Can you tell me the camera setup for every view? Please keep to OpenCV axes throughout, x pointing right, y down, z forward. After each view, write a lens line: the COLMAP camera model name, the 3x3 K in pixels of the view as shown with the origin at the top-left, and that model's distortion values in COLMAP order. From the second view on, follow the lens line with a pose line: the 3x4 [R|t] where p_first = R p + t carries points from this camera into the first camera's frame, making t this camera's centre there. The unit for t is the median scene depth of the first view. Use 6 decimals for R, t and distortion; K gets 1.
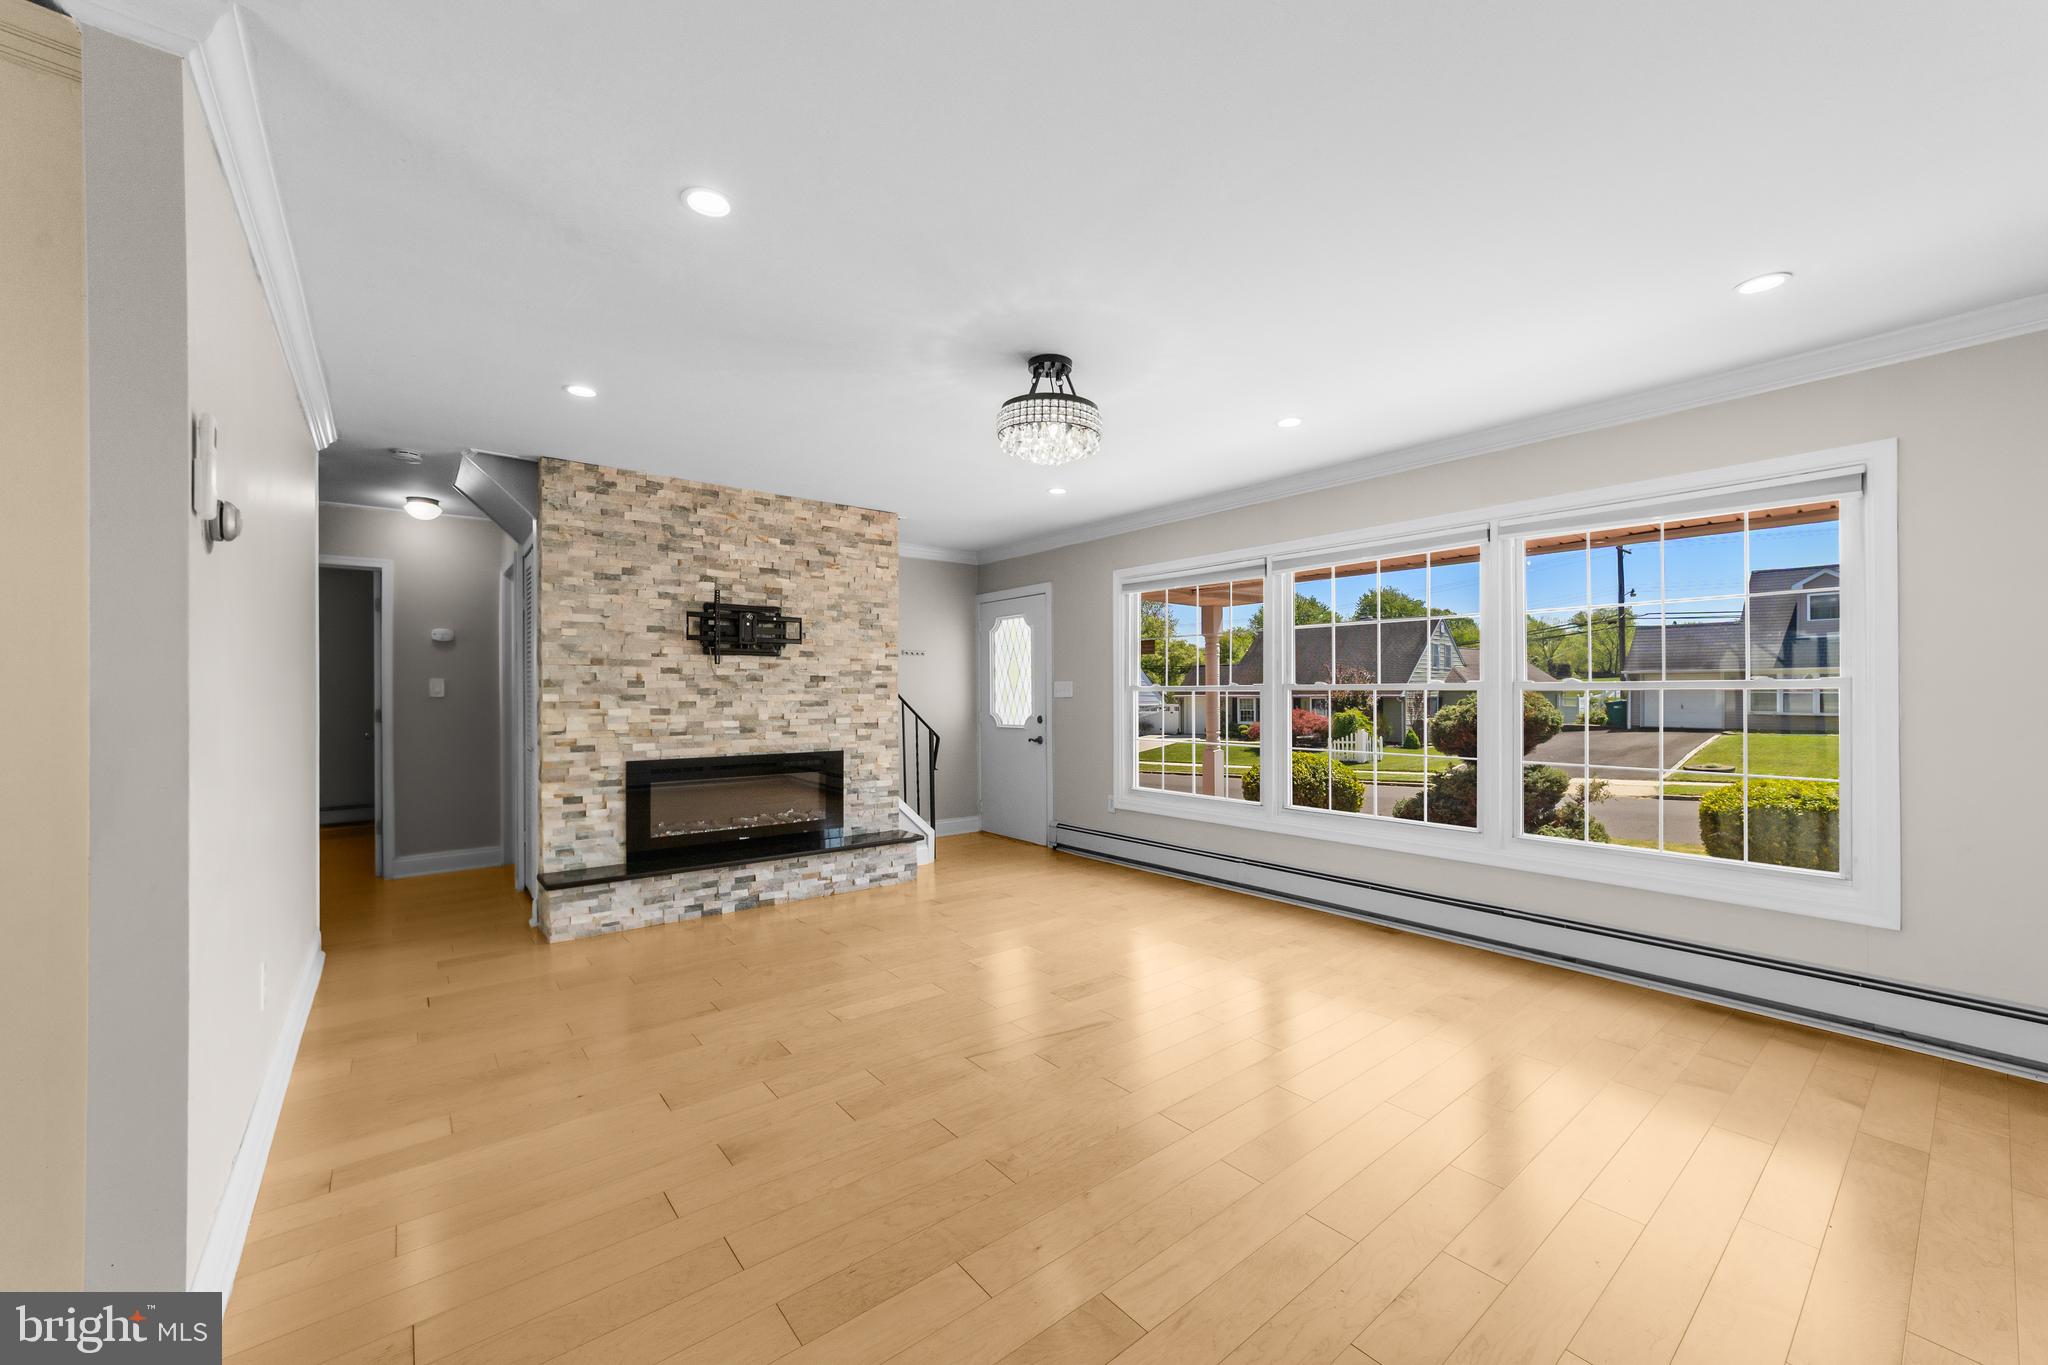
lens RADIAL K [[793.0, 0, 1023.4], [0, 793.0, 693.4], [0, 0, 1]] dist [-0.011147, 0.003807]
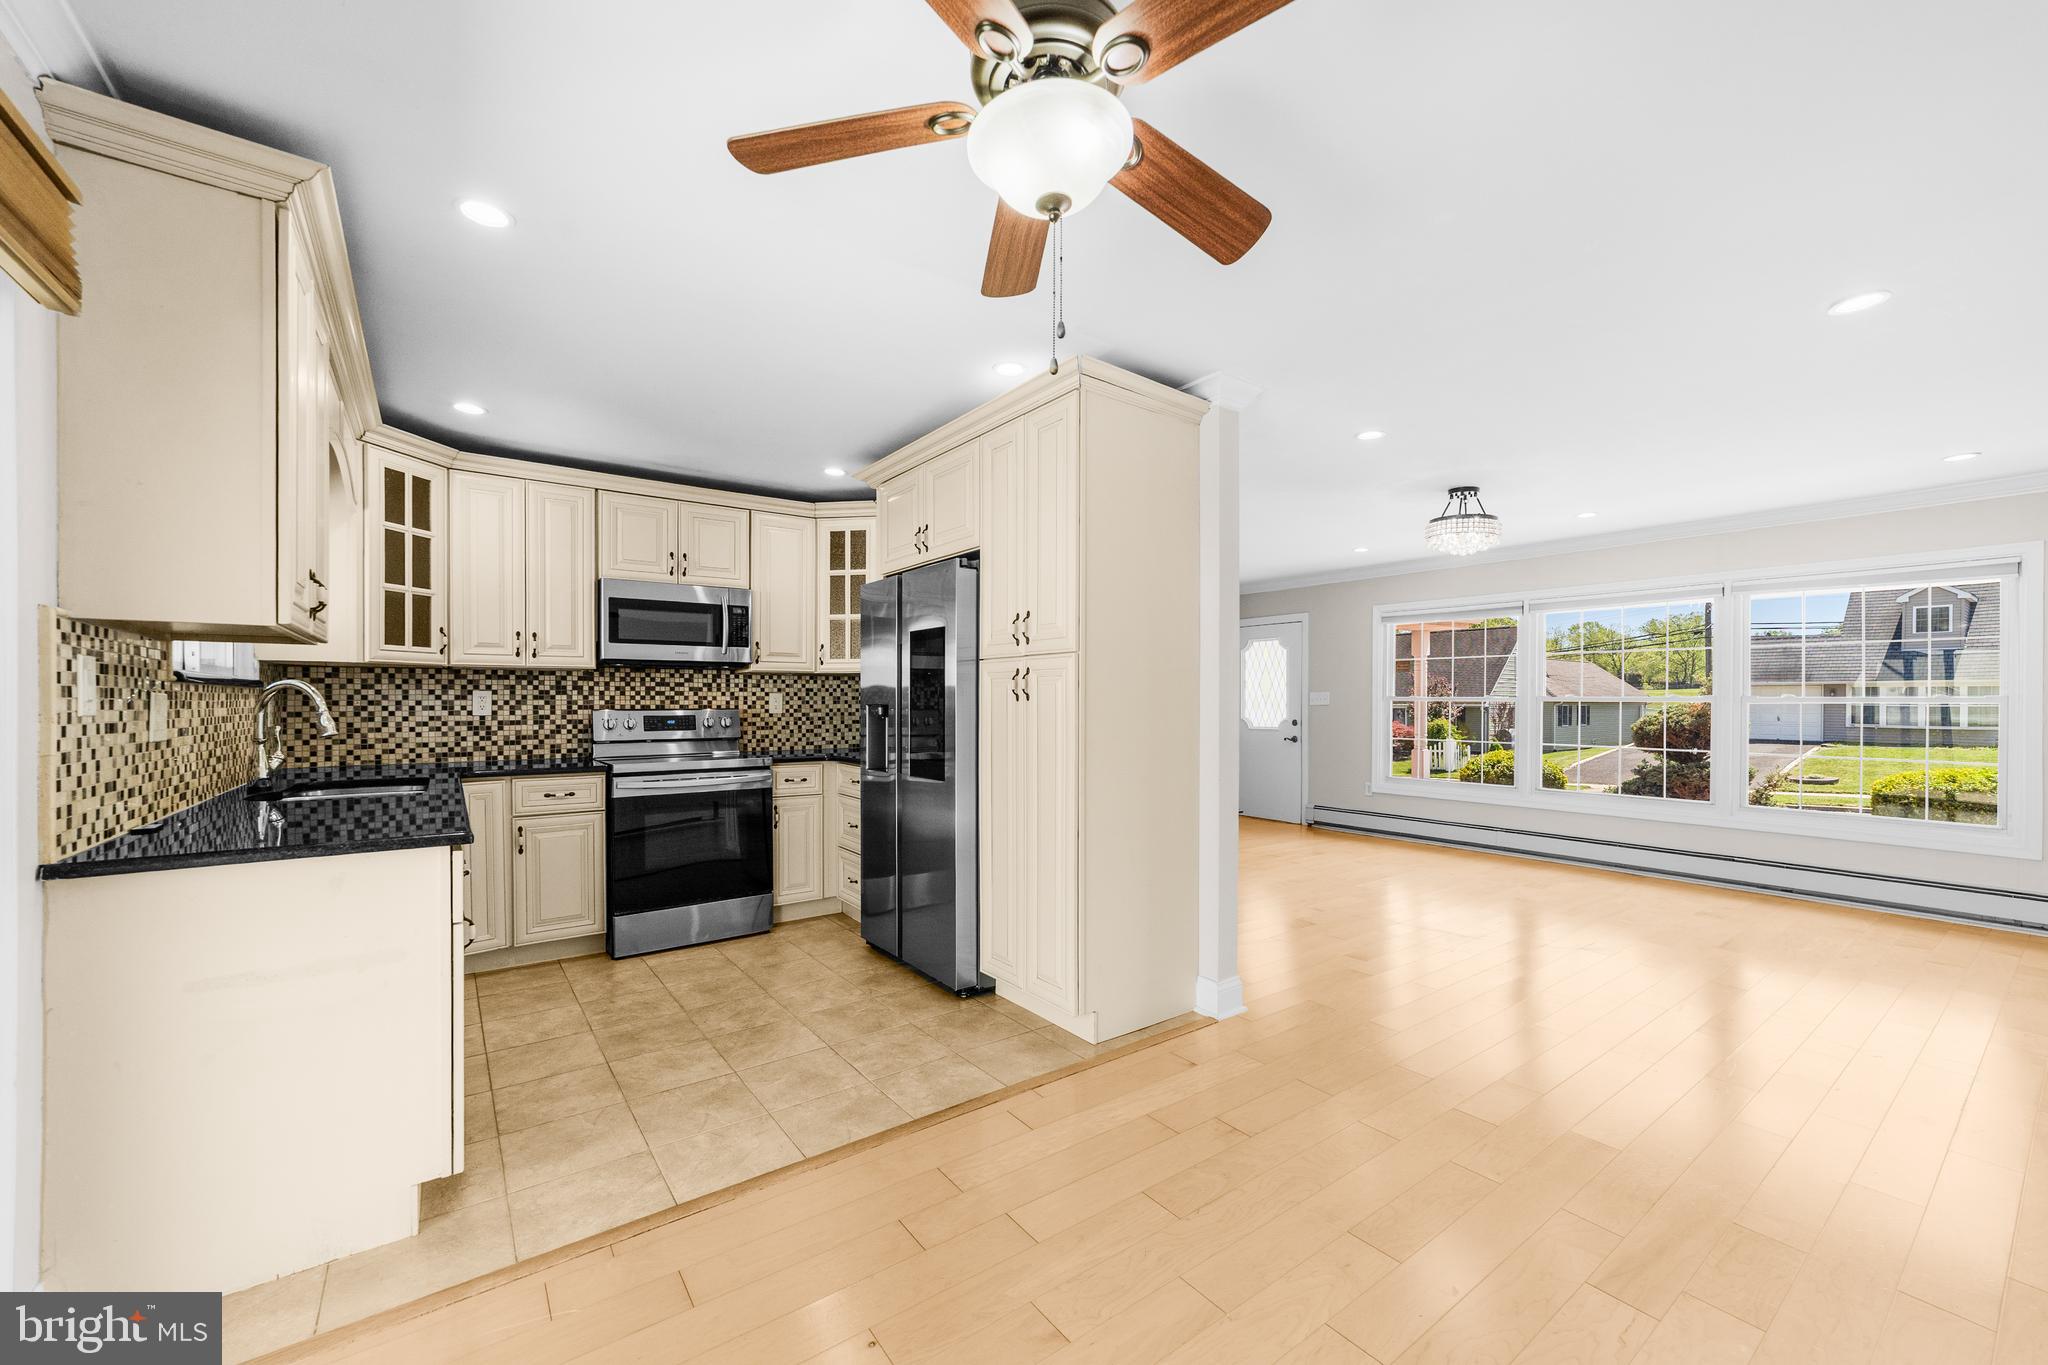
lens RADIAL K [[793.0, 0, 1029.5], [0, 793.0, 701.5], [0, 0, 1]] dist [-0.011147, 0.003807]
pose [[0.998922, 0.007399, -0.045819, -0.430648], [-0.007320, 0.999971, 0.001897, 0.000565], [0.045832, -0.001560, 0.998948, -0.340785]]
